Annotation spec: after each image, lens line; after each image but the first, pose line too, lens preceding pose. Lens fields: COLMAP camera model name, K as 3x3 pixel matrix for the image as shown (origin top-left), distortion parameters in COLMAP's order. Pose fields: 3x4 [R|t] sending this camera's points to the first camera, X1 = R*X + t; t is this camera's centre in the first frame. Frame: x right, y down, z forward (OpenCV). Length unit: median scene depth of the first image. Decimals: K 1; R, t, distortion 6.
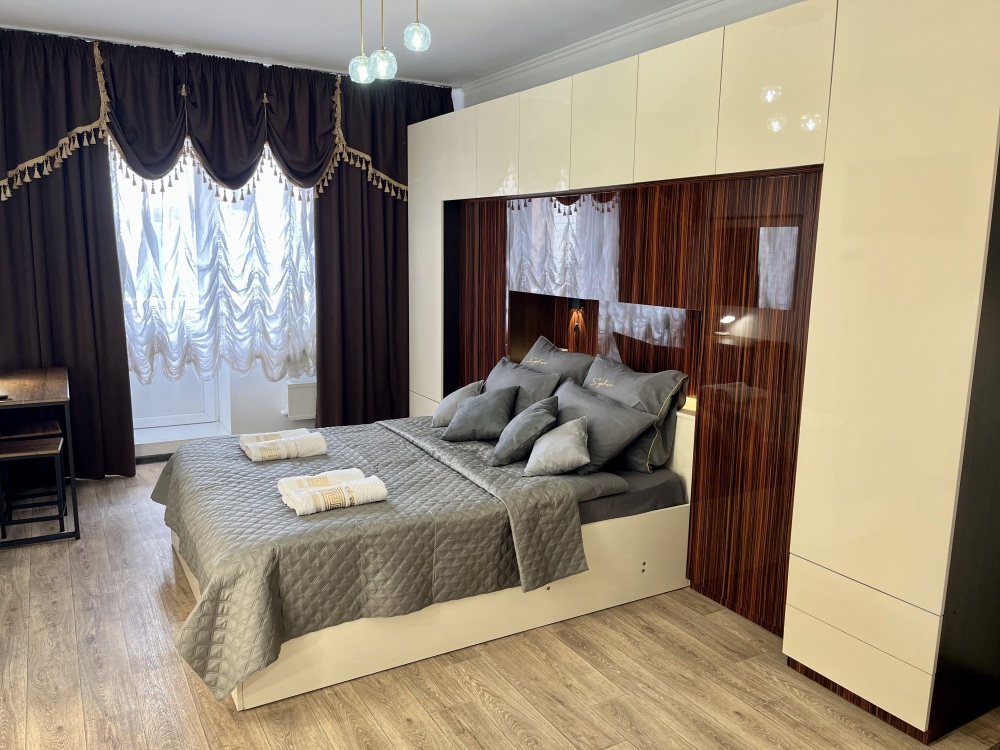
lens RADIAL K [[758.9, 0, 505.2], [0, 758.9, 374.5], [0, 0, 1]] dist [0.097936, -0.130120]
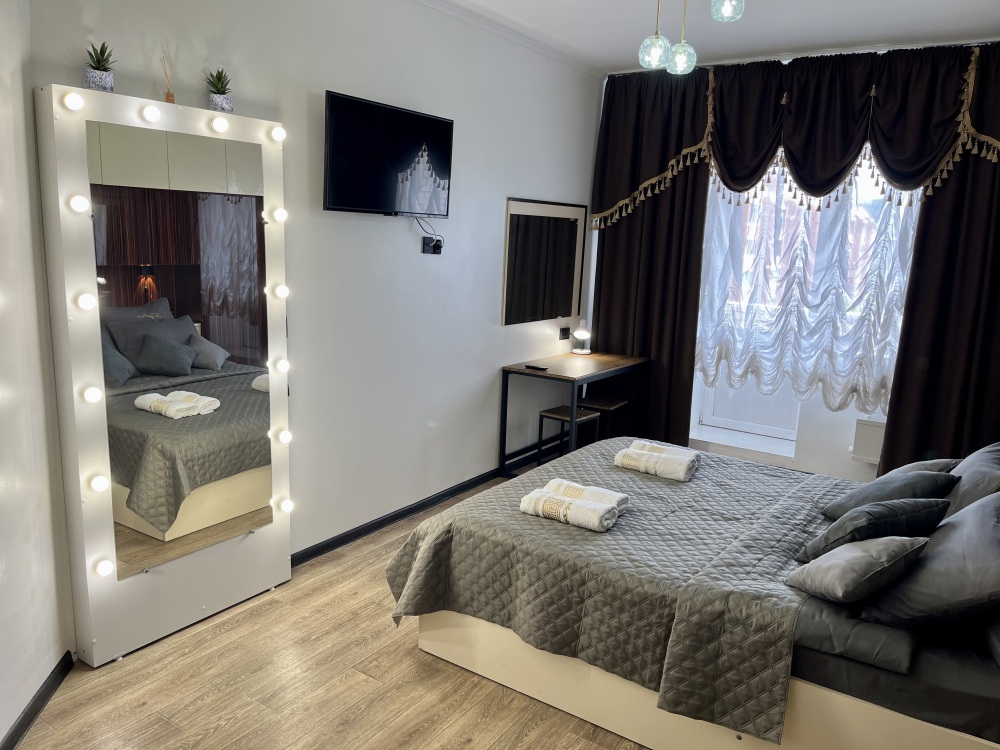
lens RADIAL K [[758.9, 0, 505.2], [0, 758.9, 374.5], [0, 0, 1]] dist [0.097936, -0.130120]
pose [[0.435799, 0.162292, -0.885291, 0.369590], [-0.176024, 0.979983, 0.093000, -0.055969], [0.882664, 0.115303, 0.455643, 0.294466]]
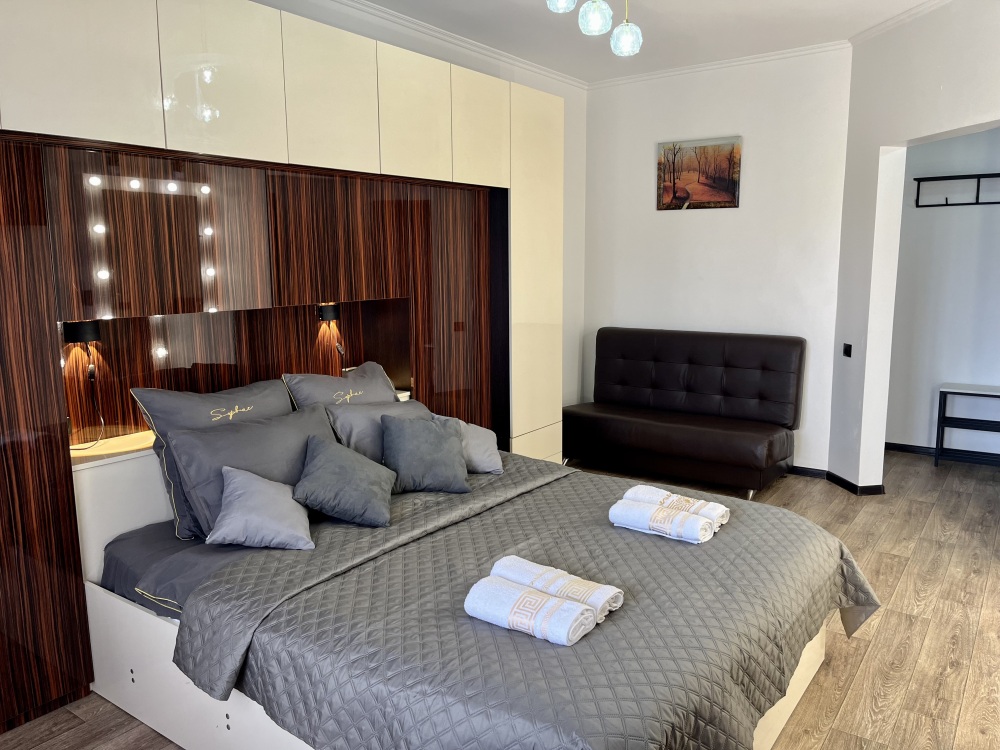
lens RADIAL K [[758.9, 0, 505.2], [0, 758.9, 374.5], [0, 0, 1]] dist [0.097936, -0.130120]
pose [[-0.416499, -0.152233, 0.896300, -0.537893], [0.153516, 0.959947, 0.234380, -0.139835], [-0.896081, 0.235215, -0.376447, 0.858170]]
